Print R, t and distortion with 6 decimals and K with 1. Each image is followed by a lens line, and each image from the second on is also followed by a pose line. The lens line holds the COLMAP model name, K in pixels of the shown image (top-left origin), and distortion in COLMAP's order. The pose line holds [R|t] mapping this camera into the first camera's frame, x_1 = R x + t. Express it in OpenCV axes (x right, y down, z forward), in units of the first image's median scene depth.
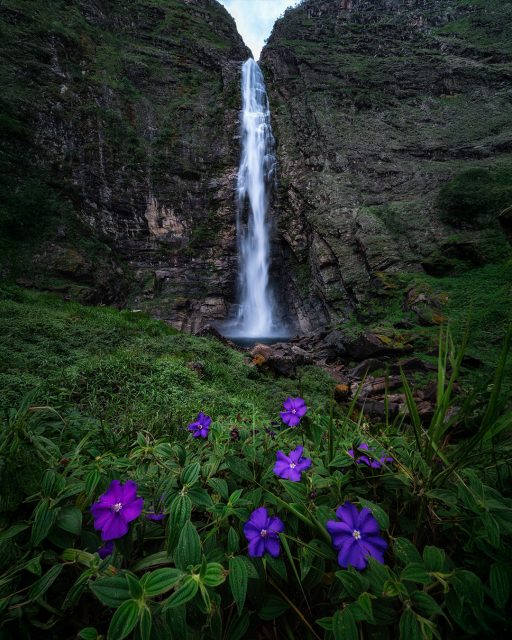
lens RADIAL K [[281.3, 0, 261.0], [0, 281.3, 323.4], [0, 0, 1]] dist [-0.058362, 0.000113]
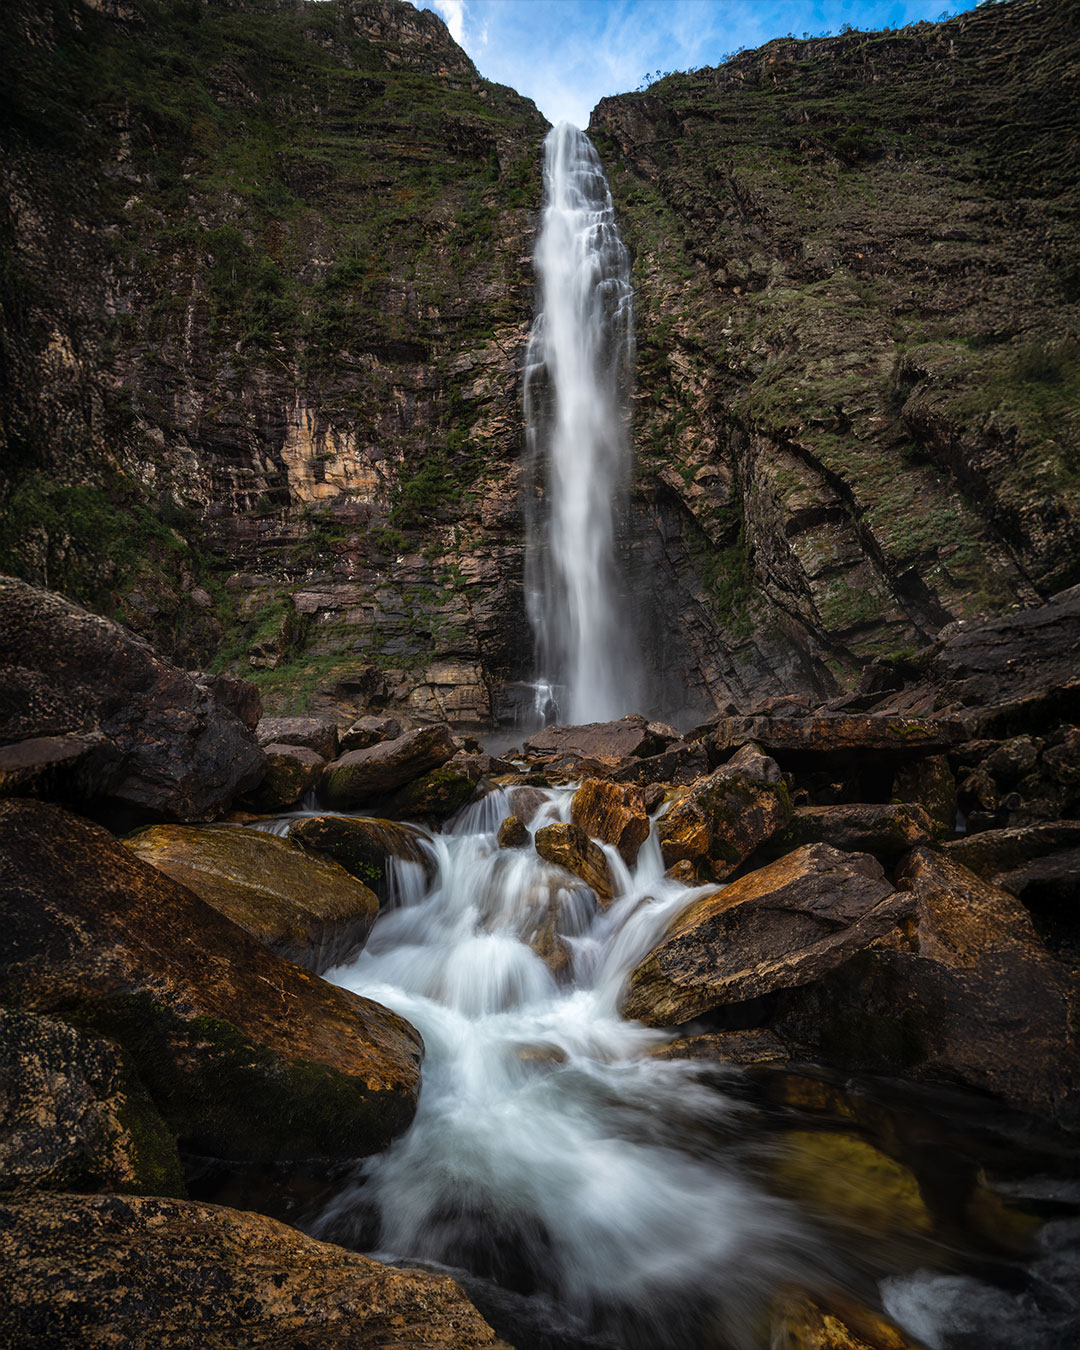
lens RADIAL K [[593.3, 0, 550.5], [0, 593.3, 682.2], [0, 0, 1]] dist [-0.058362, 0.000113]
pose [[0.990909, -0.025292, -0.132132, 0.036465], [-0.001226, 0.980429, -0.196867, 0.066109], [0.134525, 0.195239, 0.971486, 0.344439]]
